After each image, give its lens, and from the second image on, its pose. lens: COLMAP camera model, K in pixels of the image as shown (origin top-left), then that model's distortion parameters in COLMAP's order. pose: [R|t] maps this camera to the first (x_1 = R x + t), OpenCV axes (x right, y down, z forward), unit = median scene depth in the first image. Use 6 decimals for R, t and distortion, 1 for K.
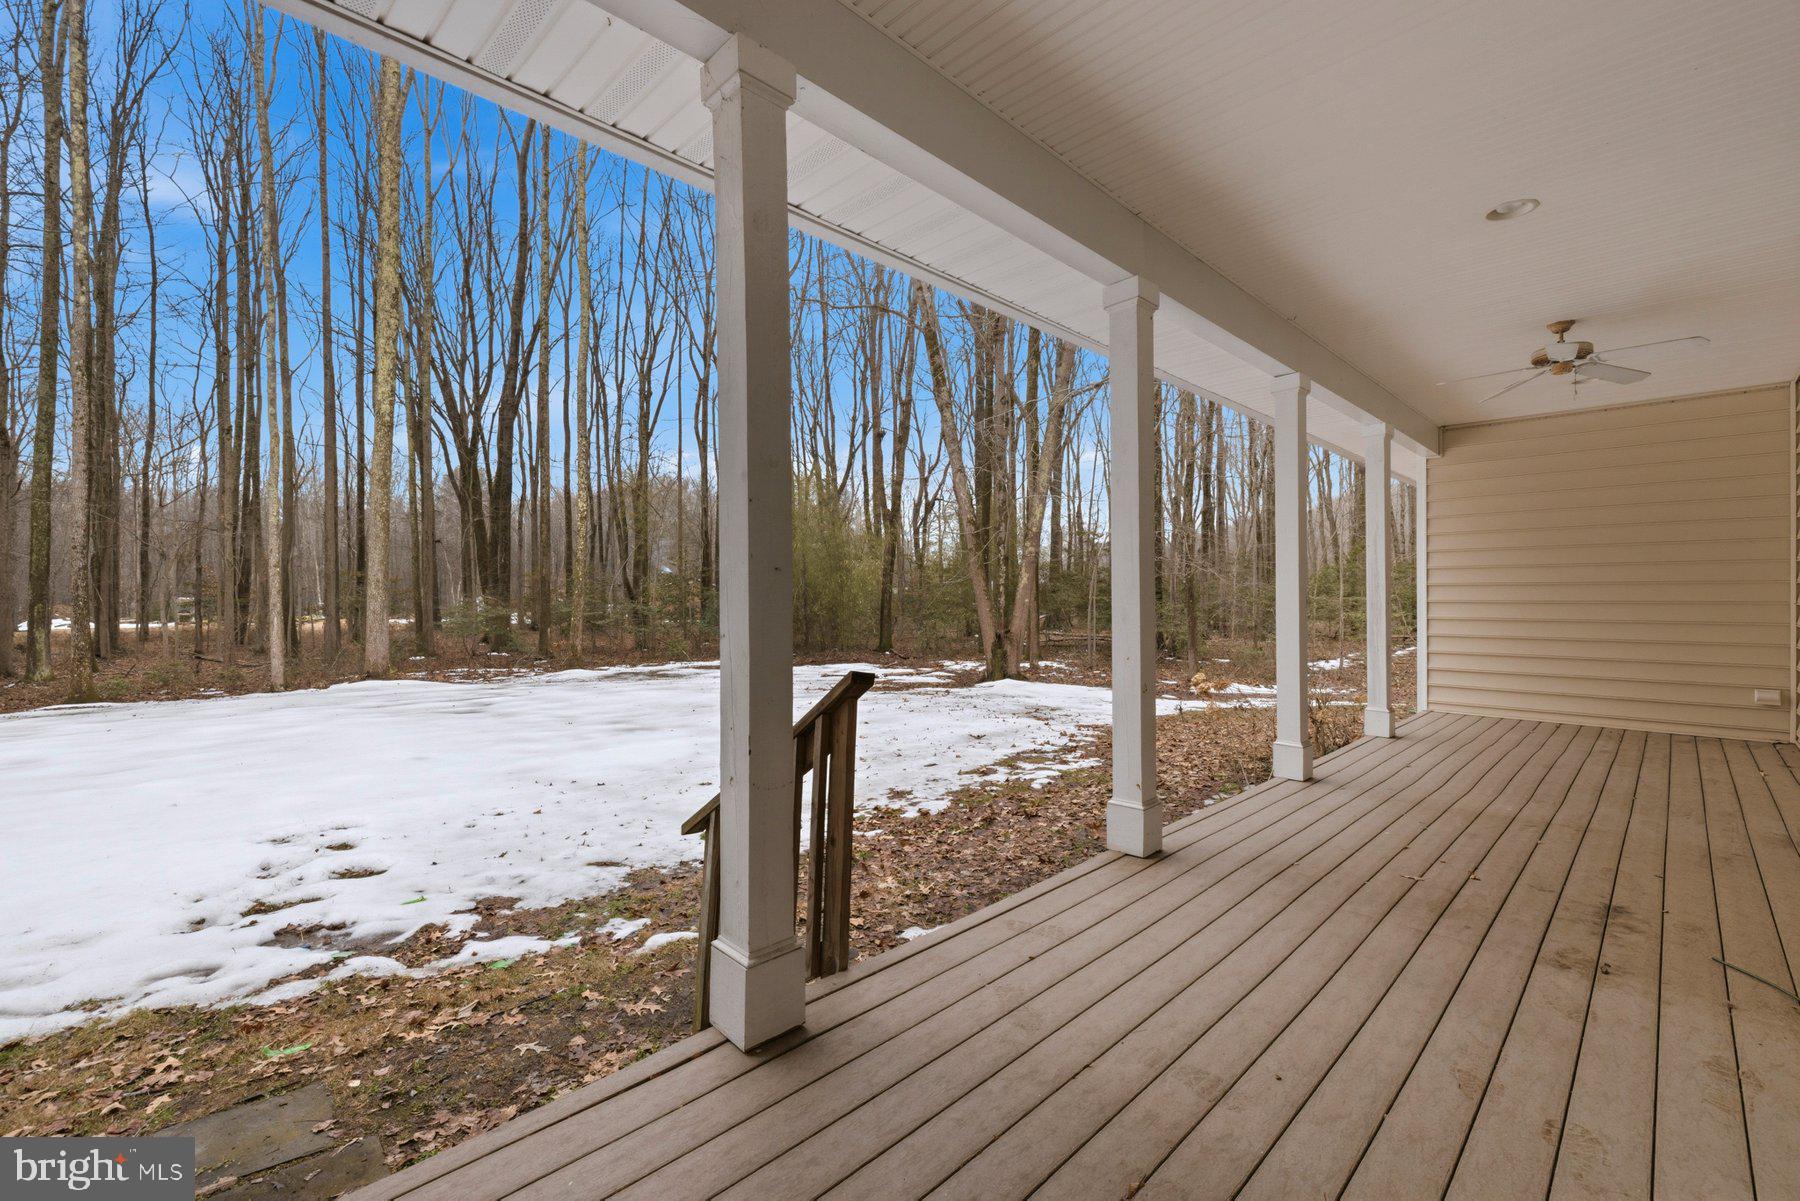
lens RADIAL K [[765.1, 0, 897.1], [0, 765.1, 598.1], [0, 0, 1]] dist [0.000347, 0.000350]
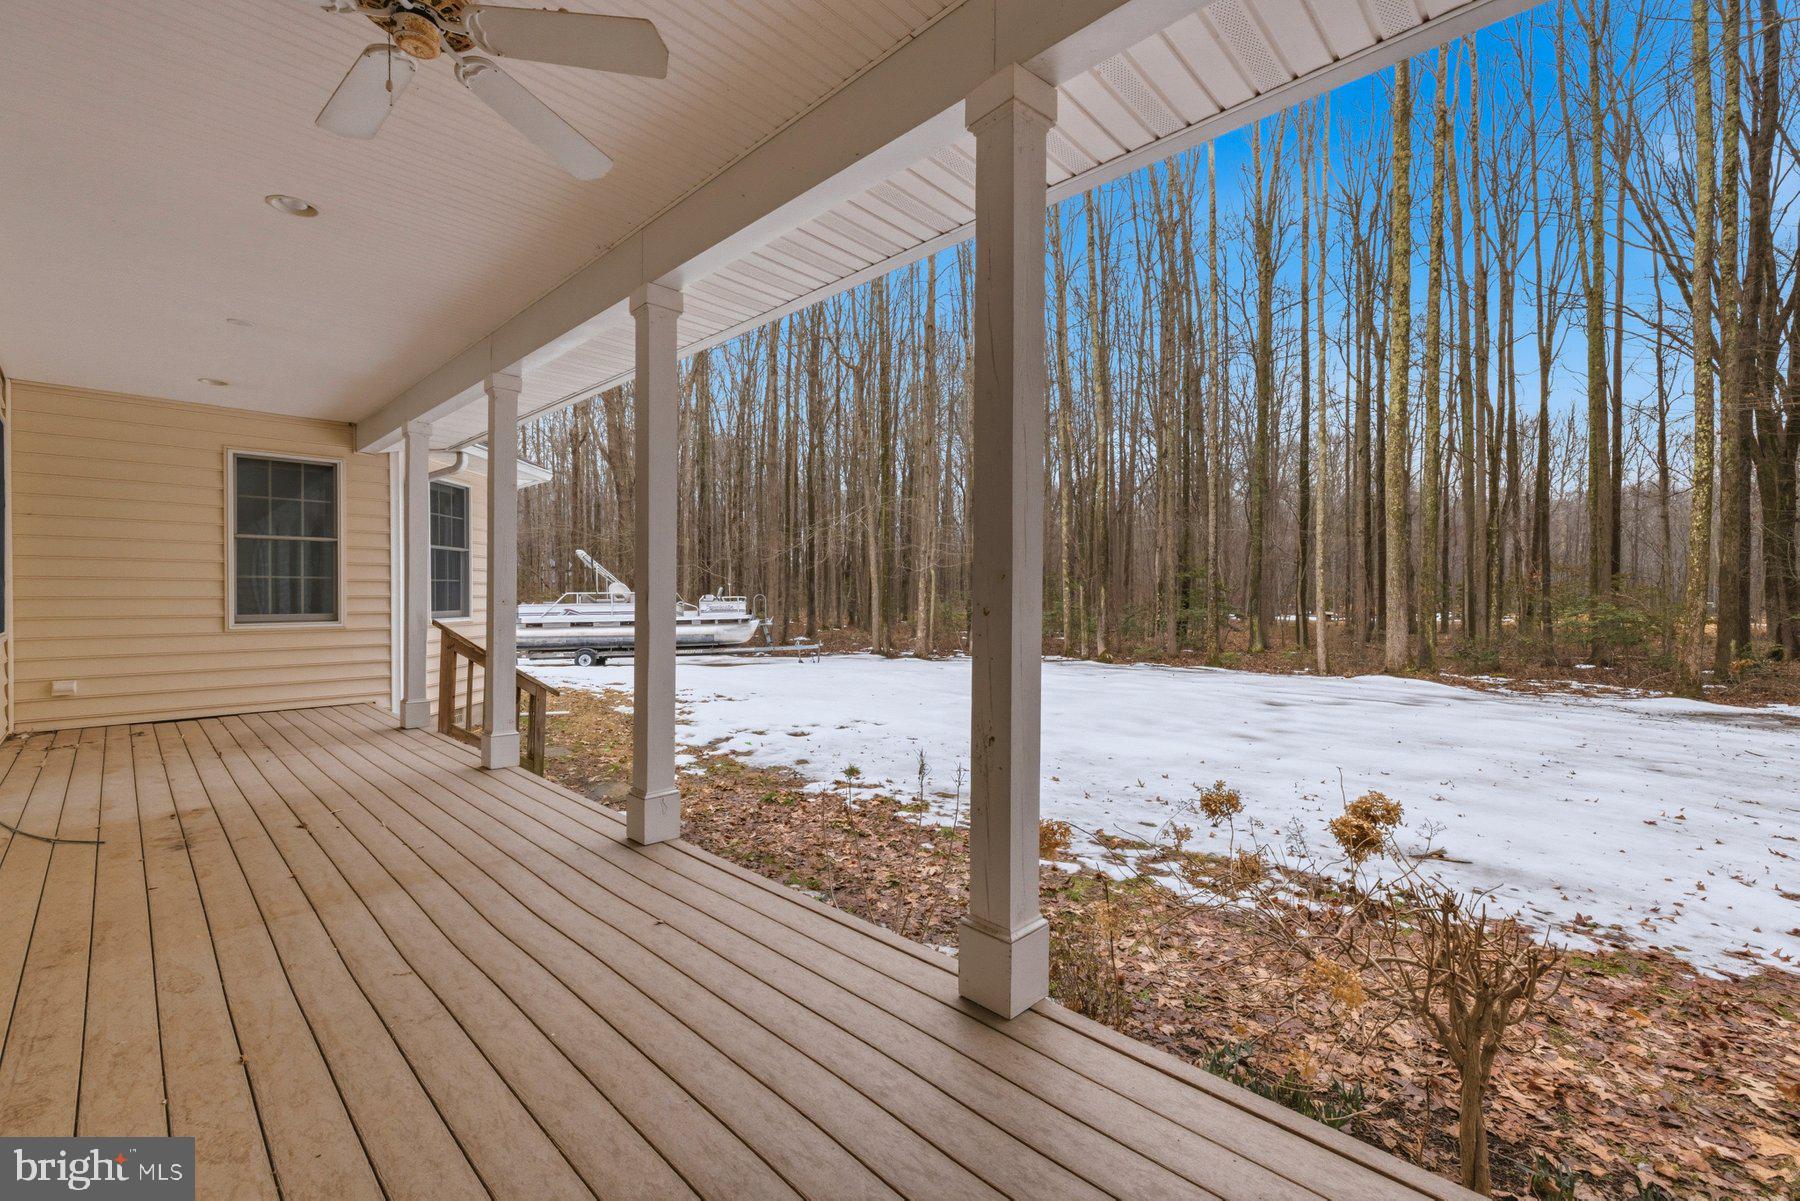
lens RADIAL K [[765.1, 0, 896.8], [0, 765.1, 597.5], [0, 0, 1]] dist [0.000347, 0.000350]
pose [[0.017197, 0.004288, -0.999843, 0.950431], [-0.003245, 0.999986, 0.004233, 0.000596], [0.999847, 0.003171, 0.017211, 0.925057]]
